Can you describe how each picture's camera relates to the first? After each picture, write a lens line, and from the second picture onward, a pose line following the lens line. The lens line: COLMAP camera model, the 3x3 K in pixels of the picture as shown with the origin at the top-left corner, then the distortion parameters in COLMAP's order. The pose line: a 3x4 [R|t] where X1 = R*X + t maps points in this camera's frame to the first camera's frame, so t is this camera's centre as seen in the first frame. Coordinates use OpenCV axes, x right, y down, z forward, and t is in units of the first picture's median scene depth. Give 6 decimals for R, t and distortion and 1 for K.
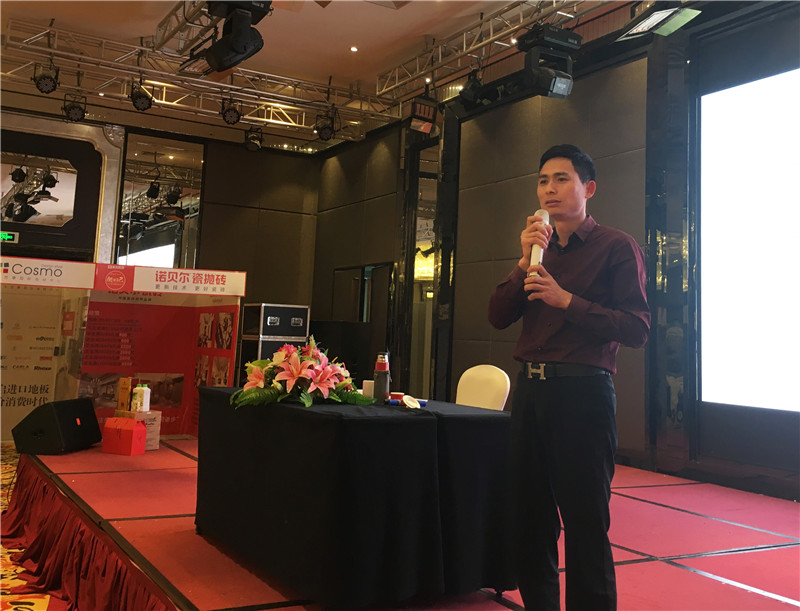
lens RADIAL K [[873.7, 0, 422.4], [0, 873.7, 227.0], [0, 0, 1]] dist [0.058625, 0.000000]
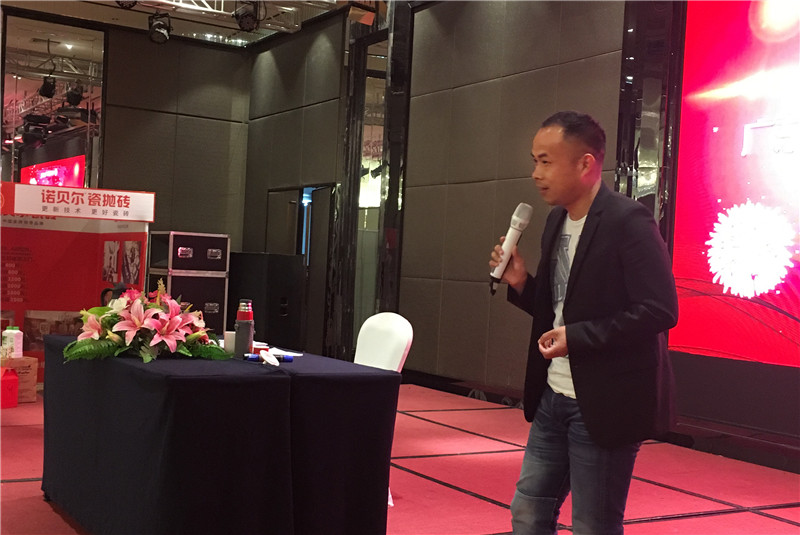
lens RADIAL K [[1051.3, 0, 435.3], [0, 1051.3, 283.9], [0, 0, 1]] dist [0.071998, 0.000000]
pose [[0.999614, 0.010577, 0.025690, 0.040863], [-0.014056, 0.990155, 0.139266, -0.006372], [-0.023964, -0.139573, 0.989922, -0.007321]]
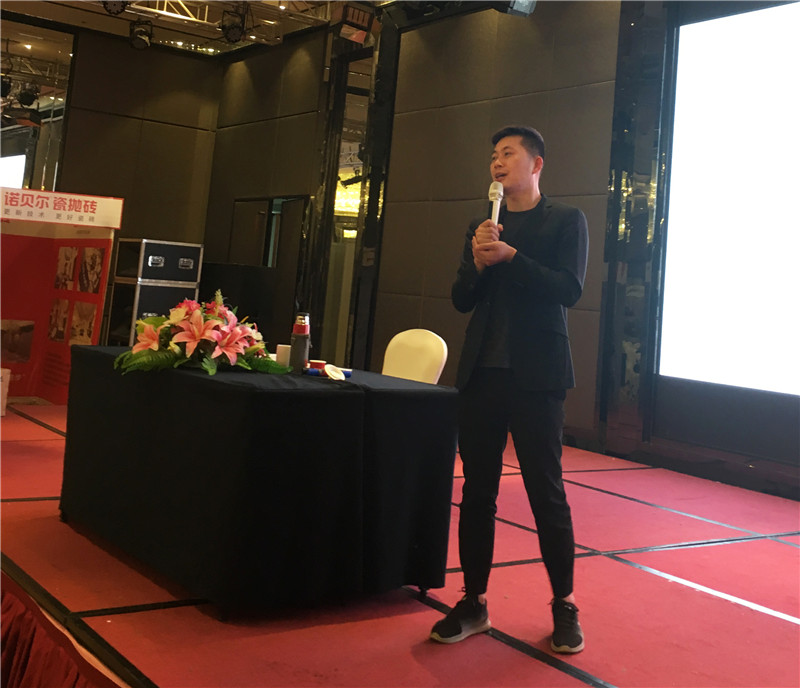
lens RADIAL K [[1067.7, 0, 474.4], [0, 1067.7, 176.4], [0, 0, 1]] dist [0.058639, 0.000000]
pose [[0.990791, 0.053262, 0.124488, -0.005916], [-0.056170, 0.998222, 0.019965, -0.007207], [-0.123203, -0.026773, 0.992020, -0.019185]]
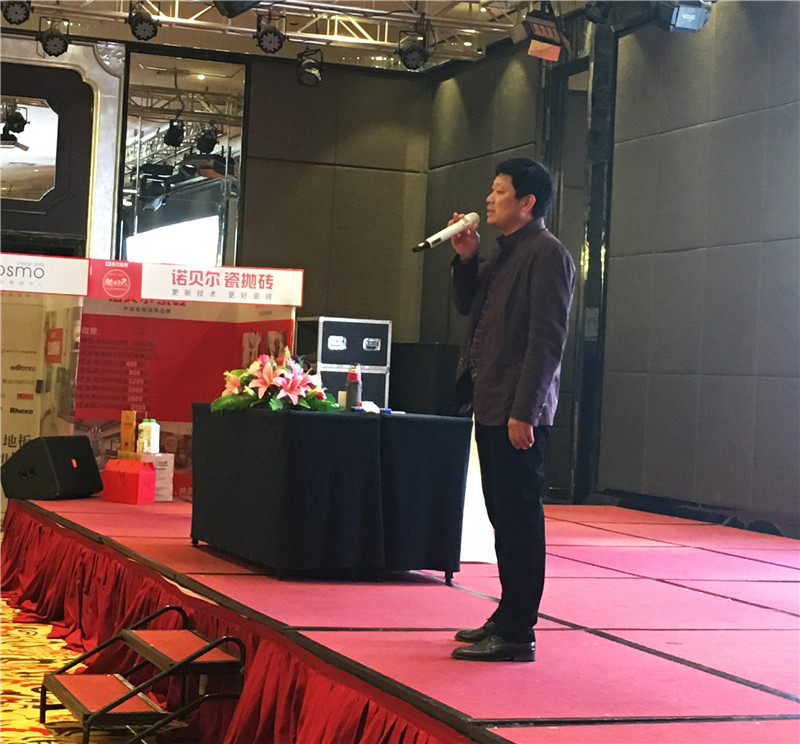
lens RADIAL K [[1908.3, 0, 403.0], [0, 1908.3, 303.7], [0, 0, 1]] dist [0.121565, 0.000000]
pose [[0.981216, -0.001612, -0.192905, 0.158413], [0.016823, 0.996870, 0.077242, -0.034924], [0.192177, -0.079036, 0.978172, -0.418370]]
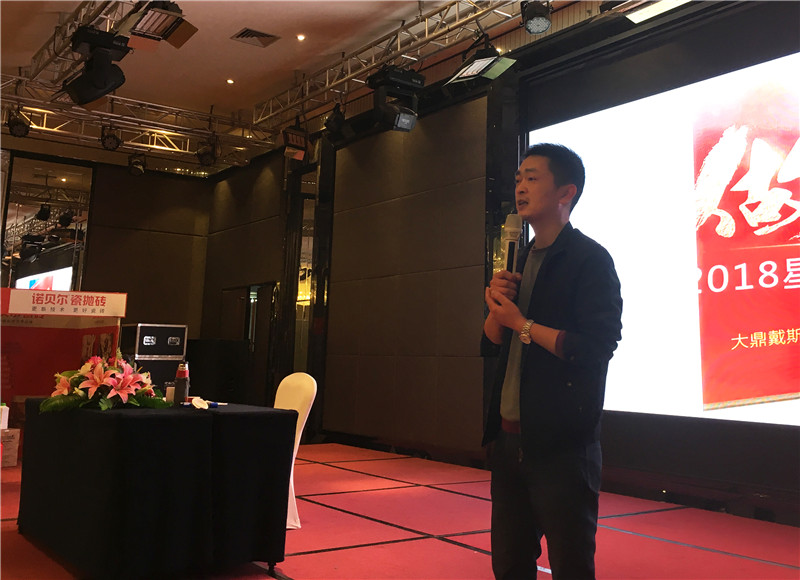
lens RADIAL K [[868.6, 0, 444.9], [0, 868.6, 197.9], [0, 0, 1]] dist [0.041466, 0.000000]
pose [[0.994253, 0.001055, 0.107055, 0.061780], [0.004874, 0.998468, -0.055112, -0.001943], [-0.106949, 0.055317, 0.992724, -0.064054]]
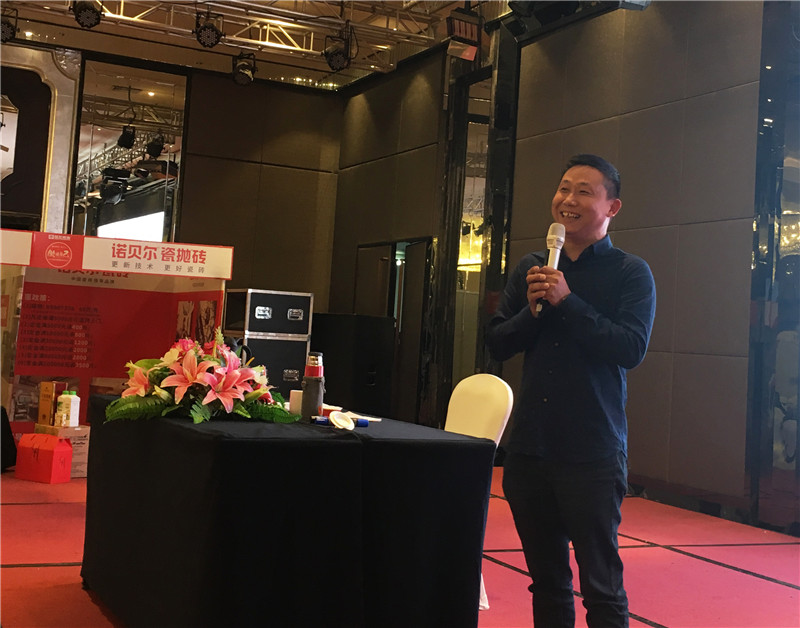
lens RADIAL K [[1167.4, 0, 441.9], [0, 1167.4, 250.4], [0, 0, 1]] dist [0.074282, 0.000000]
pose [[0.997759, 0.015930, -0.064994, 0.043870], [-0.012795, 0.998748, 0.048367, 0.003676], [0.065683, -0.047427, 0.996713, 0.015011]]
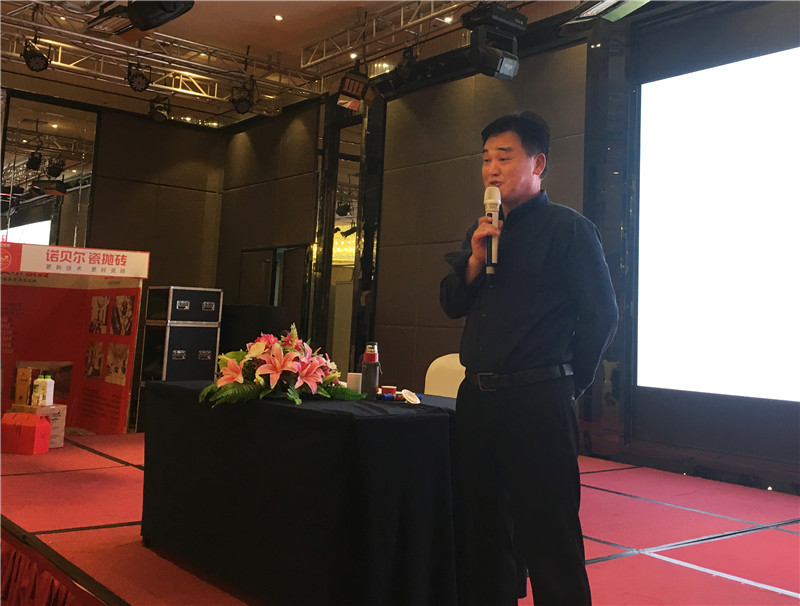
lens RADIAL K [[873.7, 0, 450.1], [0, 873.7, 224.4], [0, 0, 1]] dist [0.058625, 0.000000]
pose [[0.986367, 0.019837, 0.163362, -0.041903], [-0.022427, 0.999650, 0.014026, 0.001686], [-0.163027, -0.017499, 0.986466, 0.029939]]
